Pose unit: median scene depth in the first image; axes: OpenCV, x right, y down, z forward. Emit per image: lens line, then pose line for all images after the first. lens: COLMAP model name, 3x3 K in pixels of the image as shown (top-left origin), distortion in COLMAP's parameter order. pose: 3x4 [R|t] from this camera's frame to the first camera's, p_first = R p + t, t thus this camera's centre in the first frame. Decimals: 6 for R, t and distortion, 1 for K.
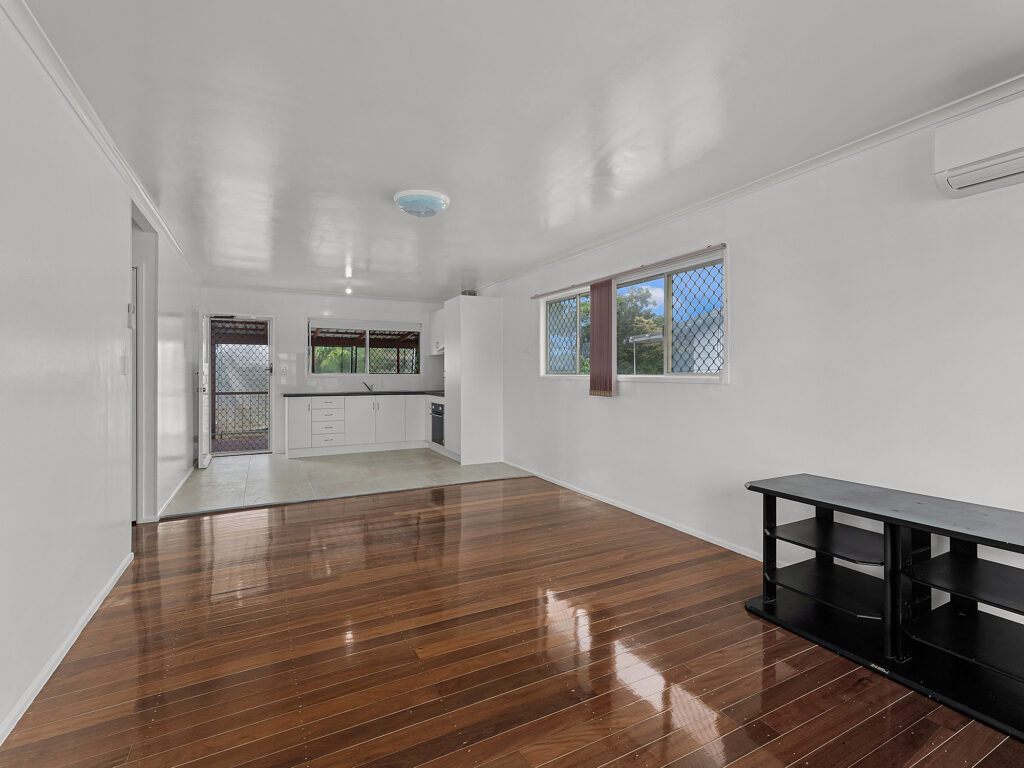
lens RADIAL K [[470.5, 0, 510.0], [0, 470.5, 378.9], [0, 0, 1]] dist [-0.002471, 0.000510]
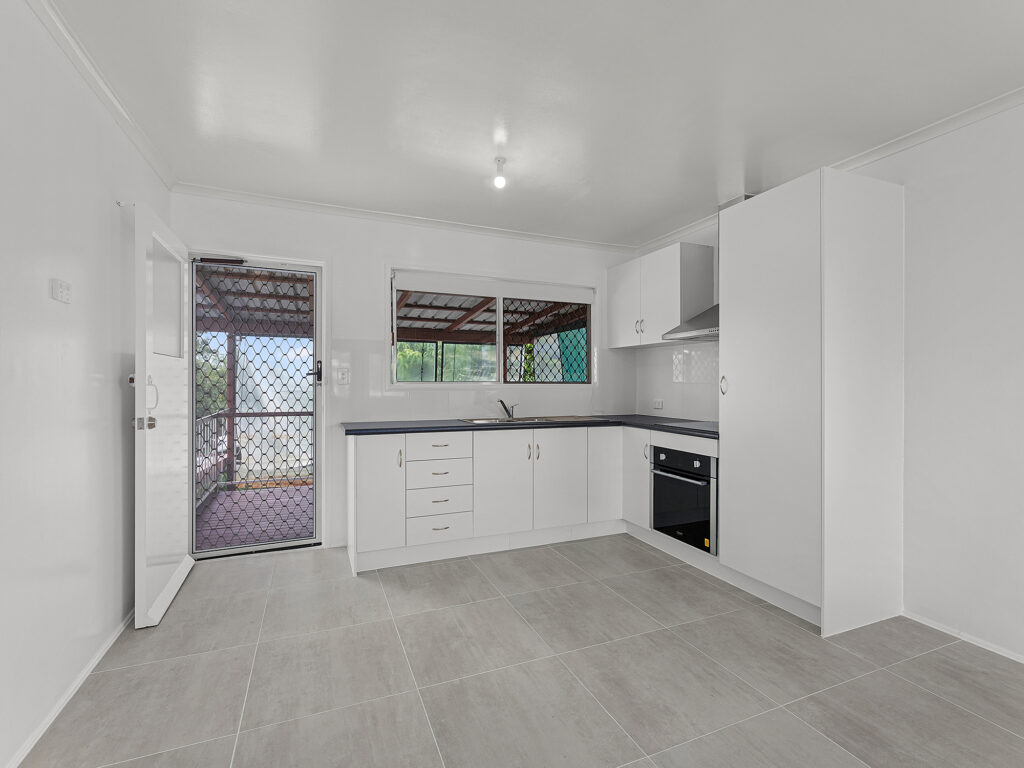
lens RADIAL K [[470.5, 0, 512.4], [0, 470.5, 387.6], [0, 0, 1]] dist [-0.002471, 0.000510]
pose [[0.996209, 0.001527, -0.086981, -0.259611], [-0.001600, 0.999998, -0.000765, -0.005509], [0.086980, 0.000901, 0.996210, 0.519514]]
